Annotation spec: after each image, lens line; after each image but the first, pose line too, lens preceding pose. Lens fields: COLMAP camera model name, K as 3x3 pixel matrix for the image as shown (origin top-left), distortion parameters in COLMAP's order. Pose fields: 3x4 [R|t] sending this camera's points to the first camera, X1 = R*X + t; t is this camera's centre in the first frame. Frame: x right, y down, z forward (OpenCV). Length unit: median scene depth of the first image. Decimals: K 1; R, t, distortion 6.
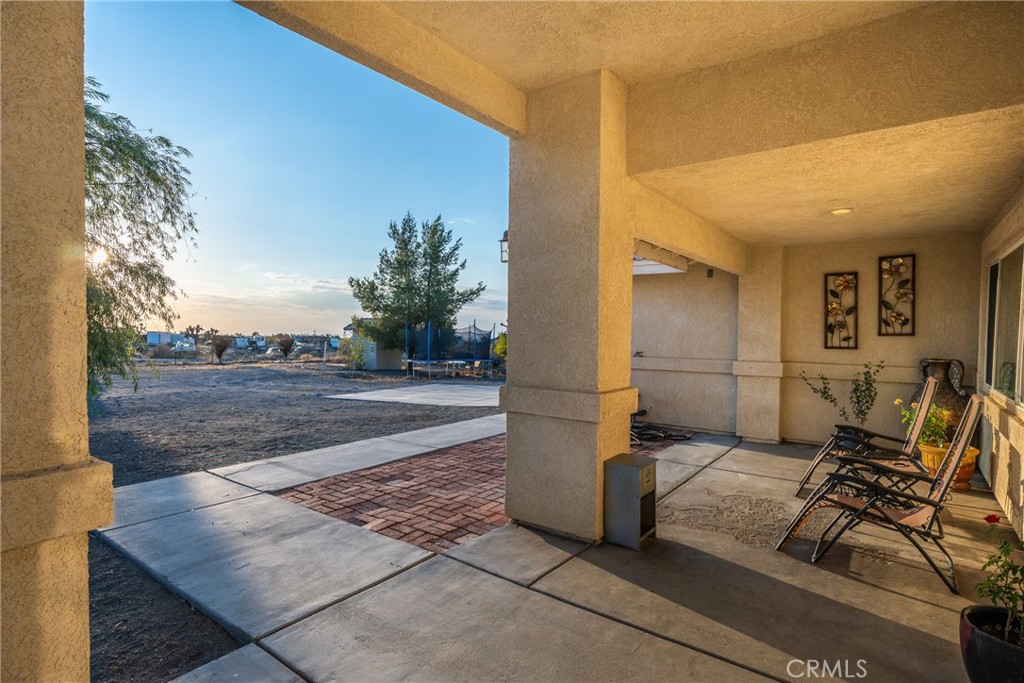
lens RADIAL K [[520.5, 0, 512.0], [0, 520.5, 341.5], [0, 0, 1]] dist [0.000105, 0.000002]
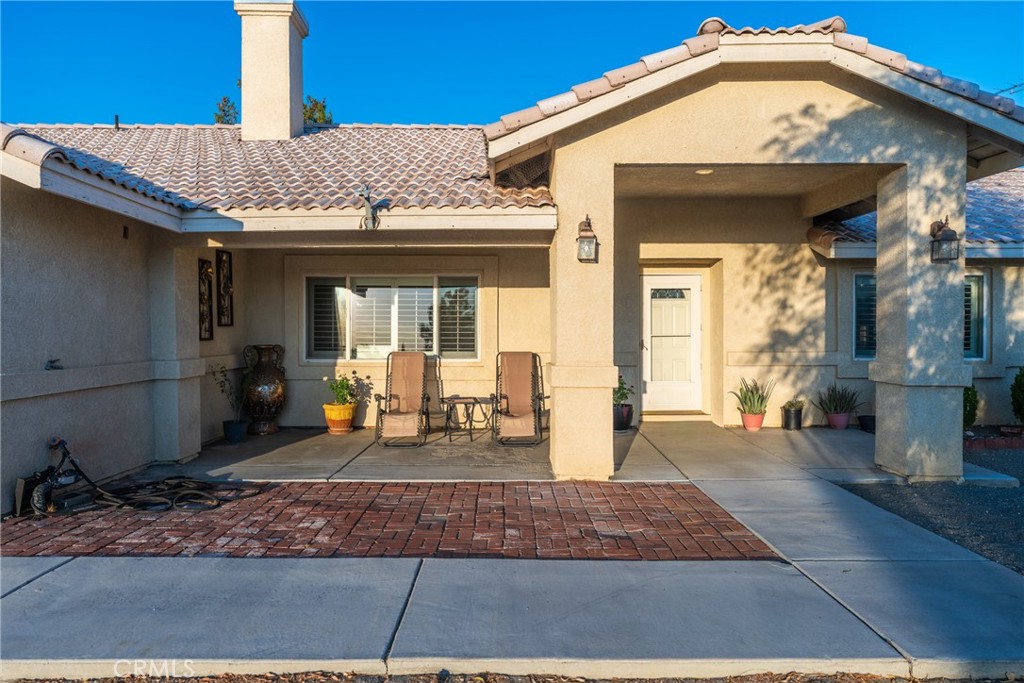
lens RADIAL K [[676.6, 0, 512.0], [0, 676.6, 341.5], [0, 0, 1]] dist [0.001237, 0.000498]
pose [[-0.599671, -0.016895, 0.800069, -0.595810], [0.018407, 0.999221, 0.034897, -0.014136], [-0.800035, 0.035653, -0.598893, 1.125793]]
